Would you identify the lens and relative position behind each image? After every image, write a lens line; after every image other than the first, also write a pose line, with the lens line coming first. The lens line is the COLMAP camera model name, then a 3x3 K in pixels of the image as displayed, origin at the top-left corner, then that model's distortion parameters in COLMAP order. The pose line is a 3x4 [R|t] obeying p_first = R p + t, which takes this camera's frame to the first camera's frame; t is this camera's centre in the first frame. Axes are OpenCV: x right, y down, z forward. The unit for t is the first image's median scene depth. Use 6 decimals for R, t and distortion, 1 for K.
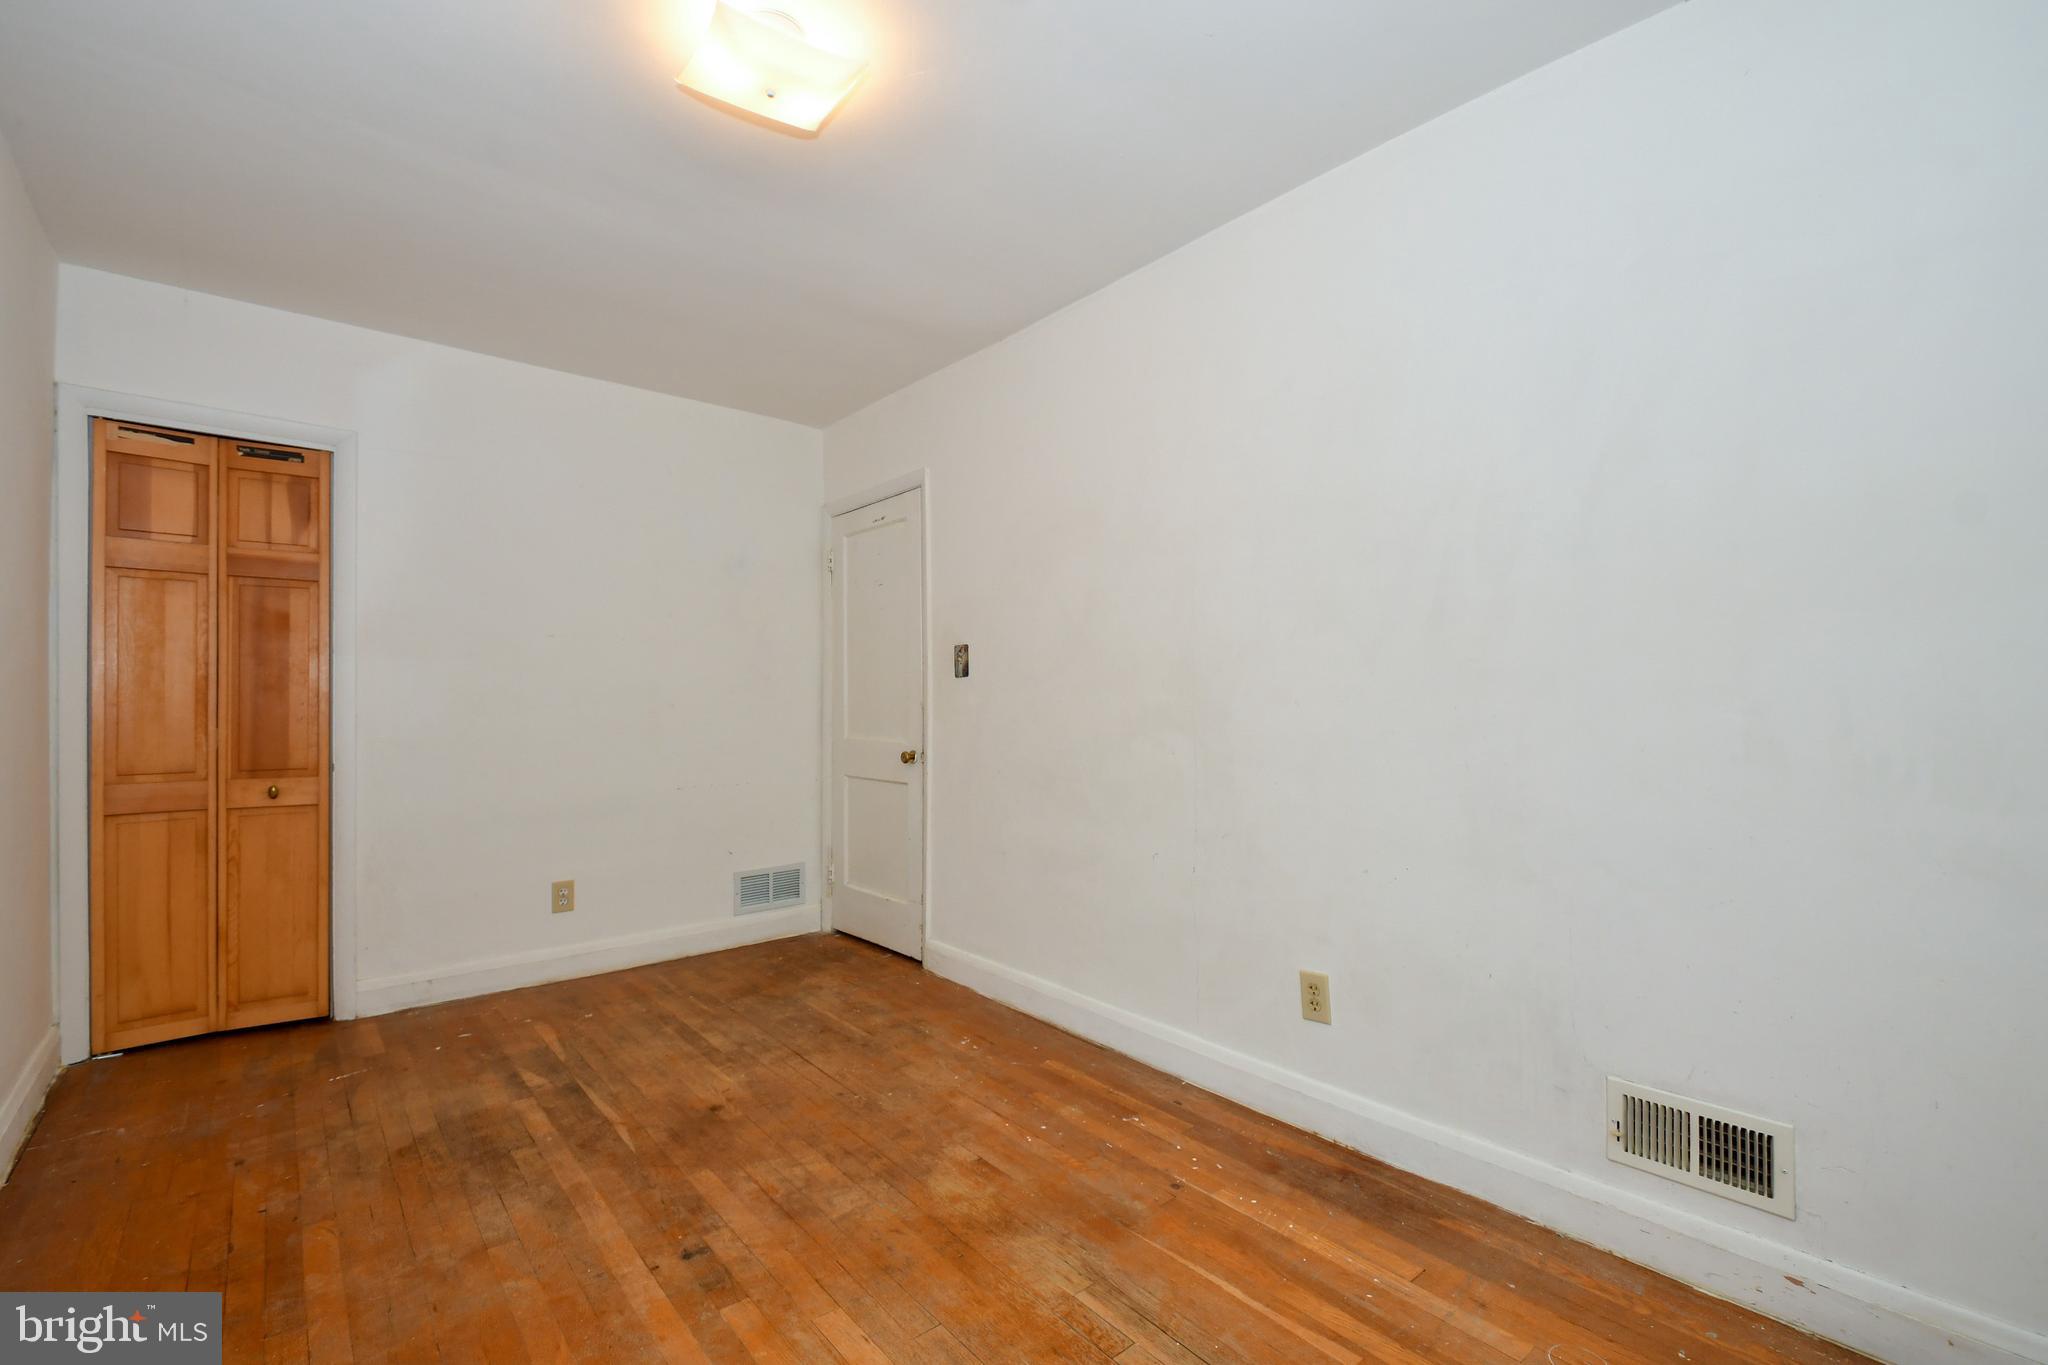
lens RADIAL K [[895.7, 0, 1021.2], [0, 895.7, 686.7], [0, 0, 1]] dist [0.048069, -0.025338]
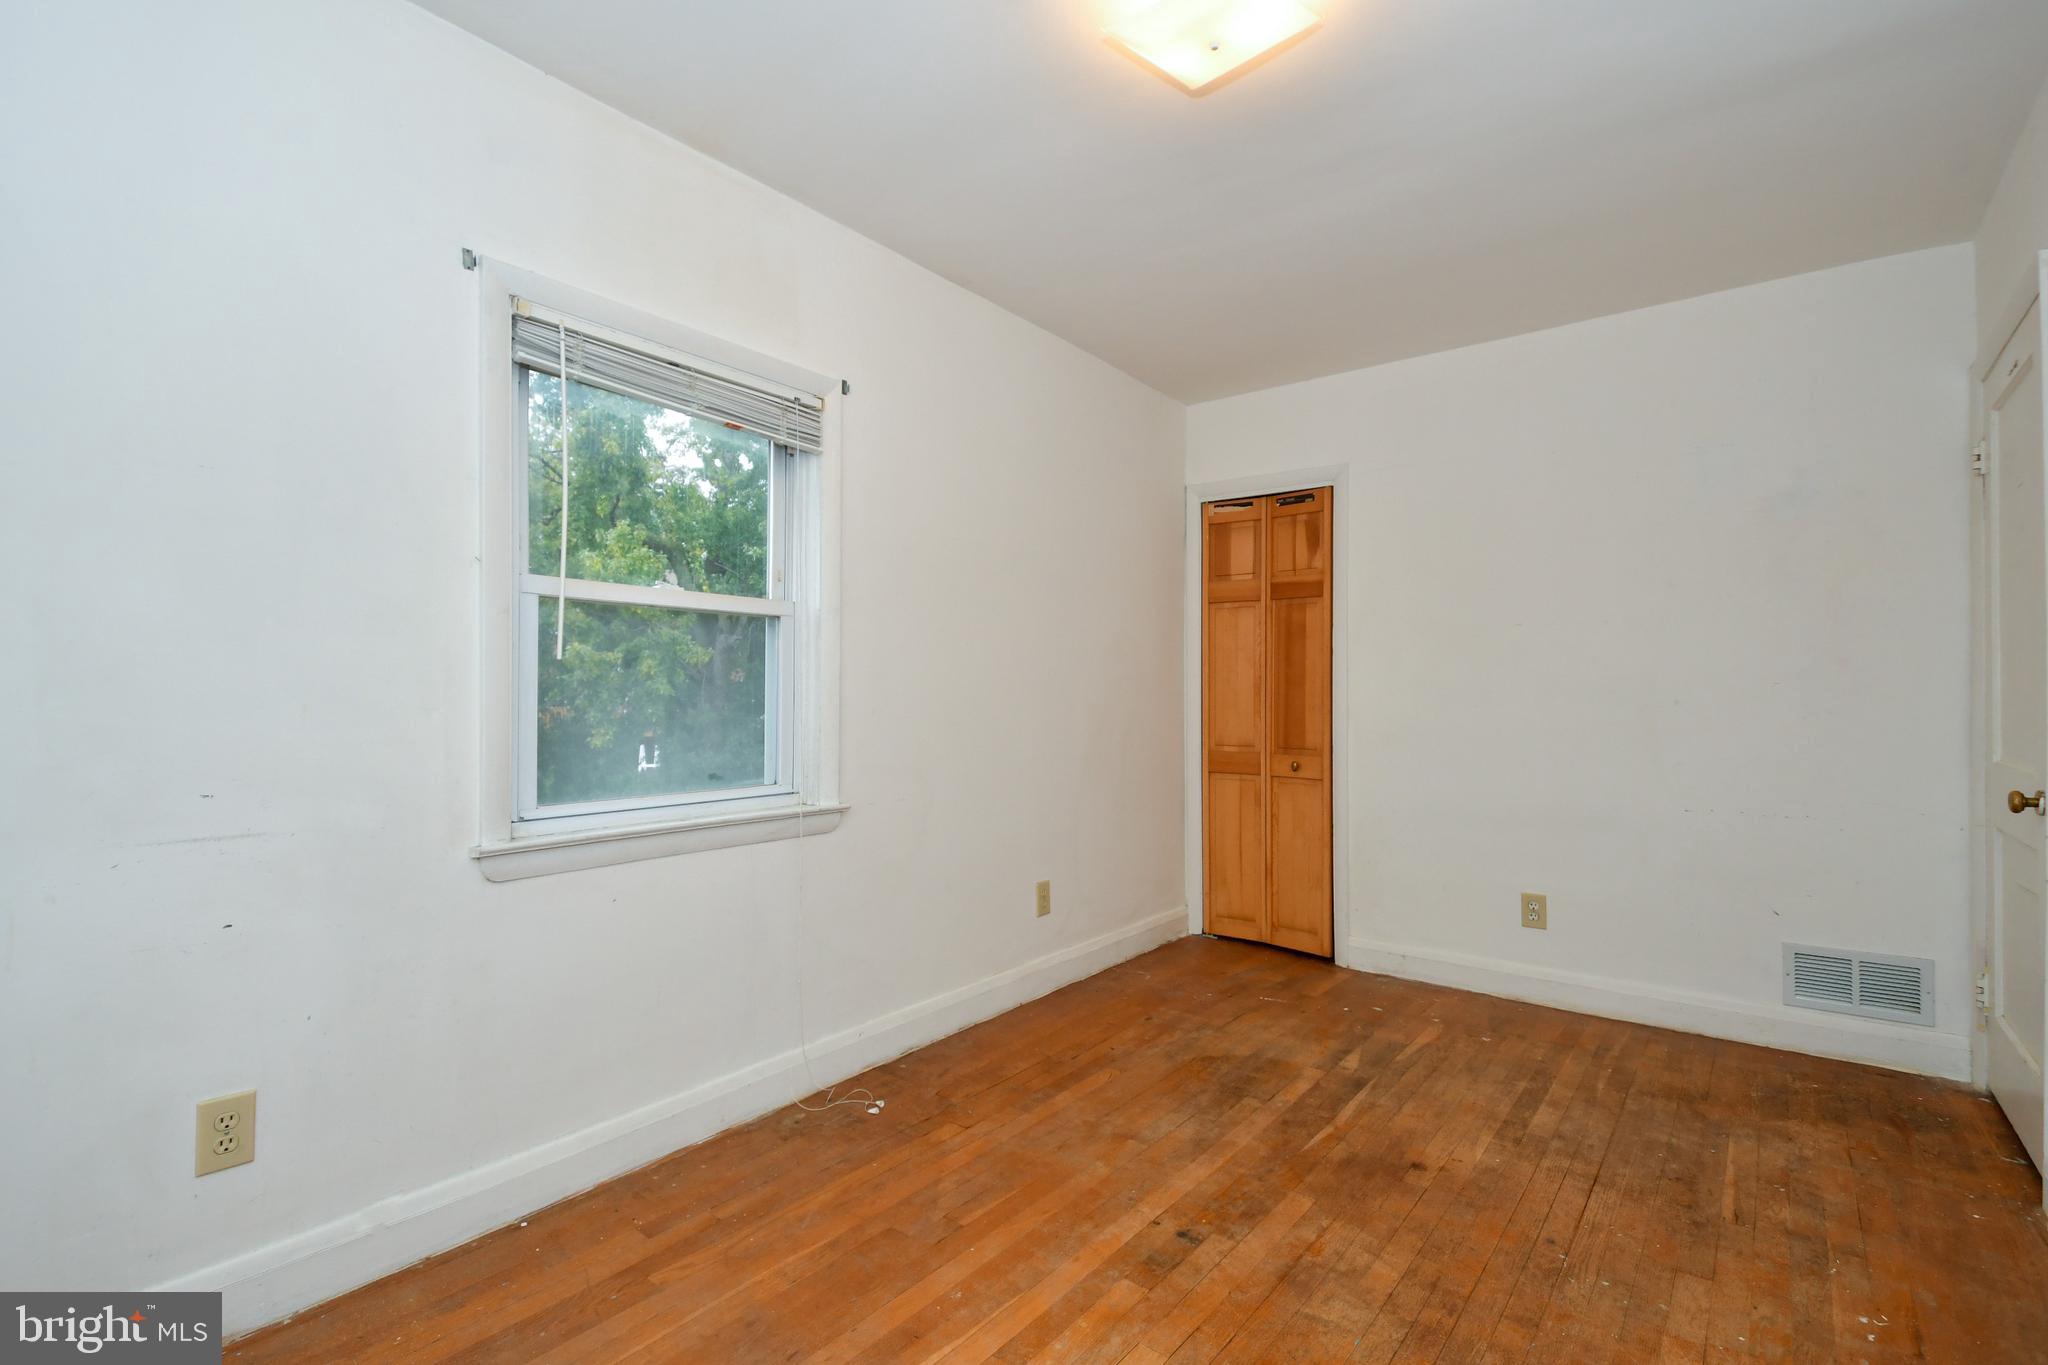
lens RADIAL K [[942.7, 0, 1019.1], [0, 942.7, 685.4], [0, 0, 1]] dist [0.050115, -0.023229]
pose [[0.204840, -0.006891, -0.978771, 0.481453], [0.011658, 0.999921, -0.004600, 0.005879], [0.978726, -0.010468, 0.204904, 0.444201]]
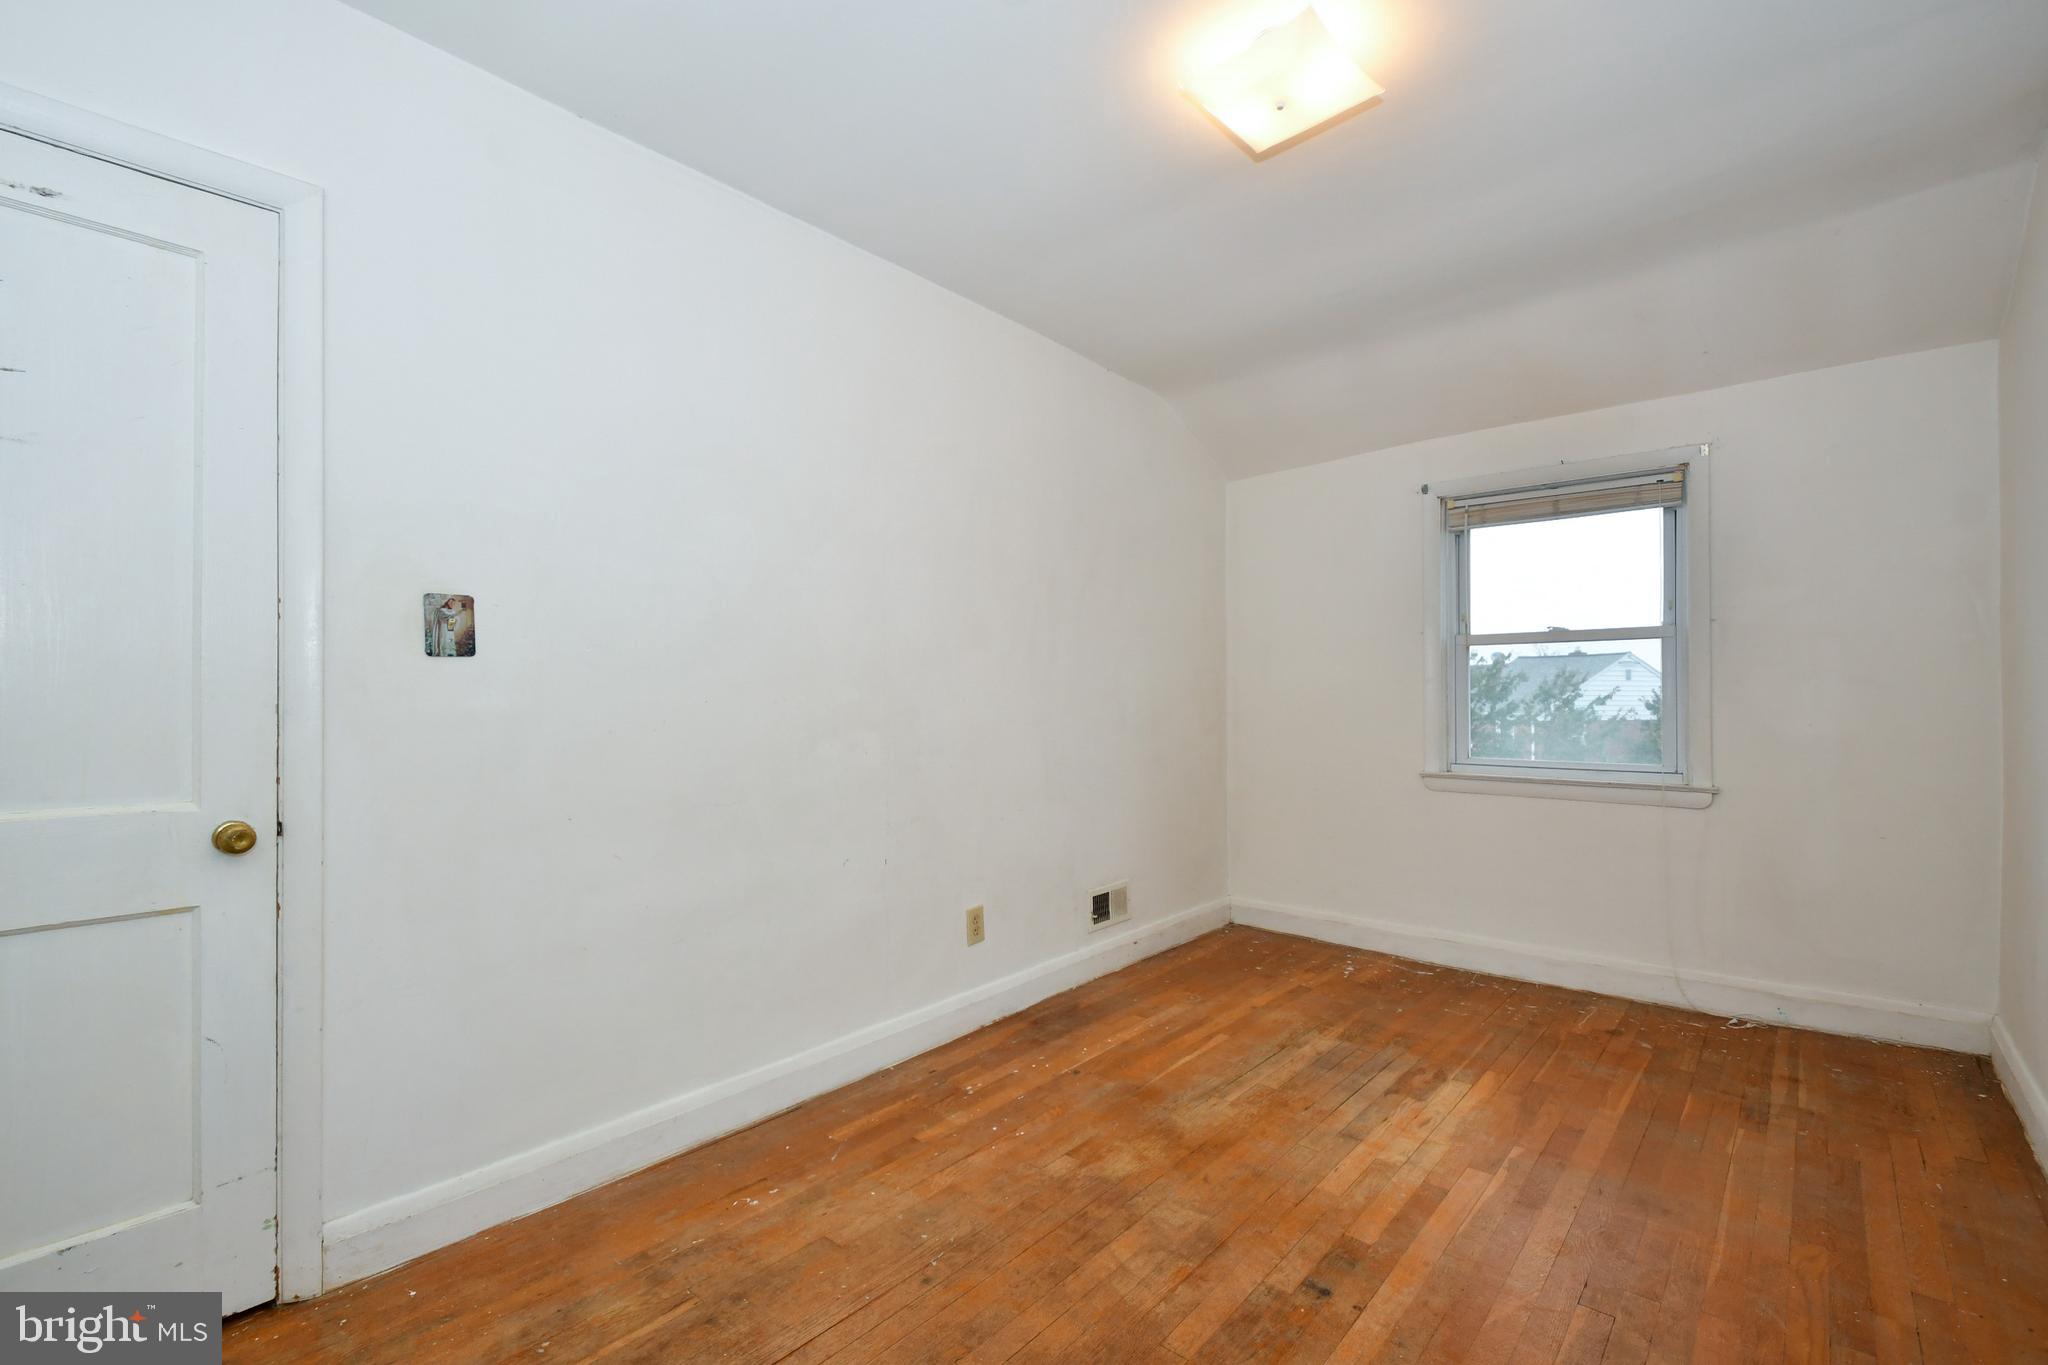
lens RADIAL K [[895.7, 0, 1021.2], [0, 895.7, 686.7], [0, 0, 1]] dist [0.048069, -0.025338]
pose [[-0.162846, 0.015975, 0.986522, -0.914686], [-0.011153, 0.999775, -0.018030, 0.018136], [-0.986588, -0.013939, -0.162631, 1.076370]]
